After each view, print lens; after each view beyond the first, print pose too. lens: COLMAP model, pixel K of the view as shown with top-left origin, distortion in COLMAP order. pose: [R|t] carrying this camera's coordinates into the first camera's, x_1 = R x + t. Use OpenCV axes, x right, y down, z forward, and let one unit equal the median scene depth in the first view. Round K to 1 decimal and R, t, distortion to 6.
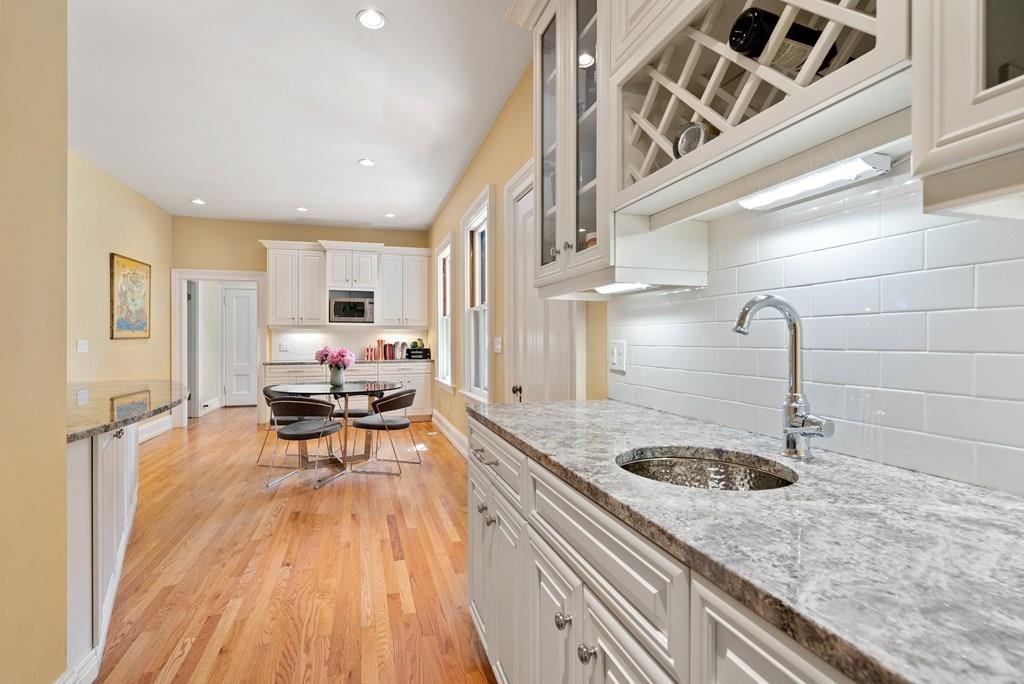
lens RADIAL K [[475.6, 0, 502.7], [0, 475.6, 338.5], [0, 0, 1]] dist [-0.001420, 0.003461]
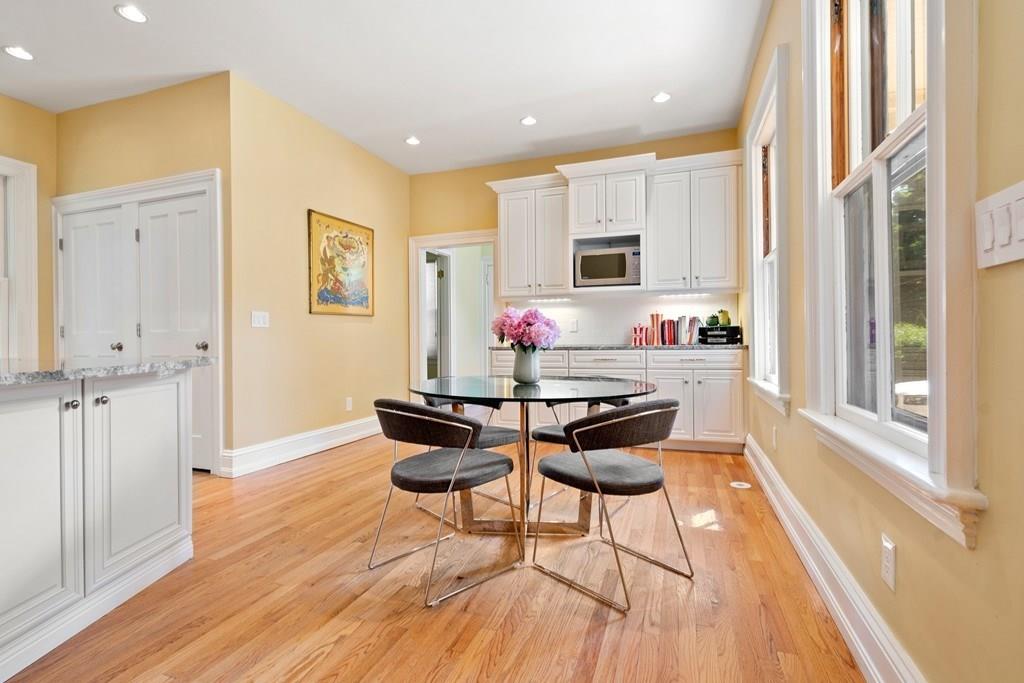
lens RADIAL K [[475.6, 0, 507.7], [0, 475.6, 339.6], [0, 0, 1]] dist [-0.001420, 0.003461]
pose [[0.797409, -0.005123, -0.603417, -0.035723], [0.009255, 0.999950, 0.003741, 0.036198], [0.603368, -0.008568, 0.797417, 0.417241]]
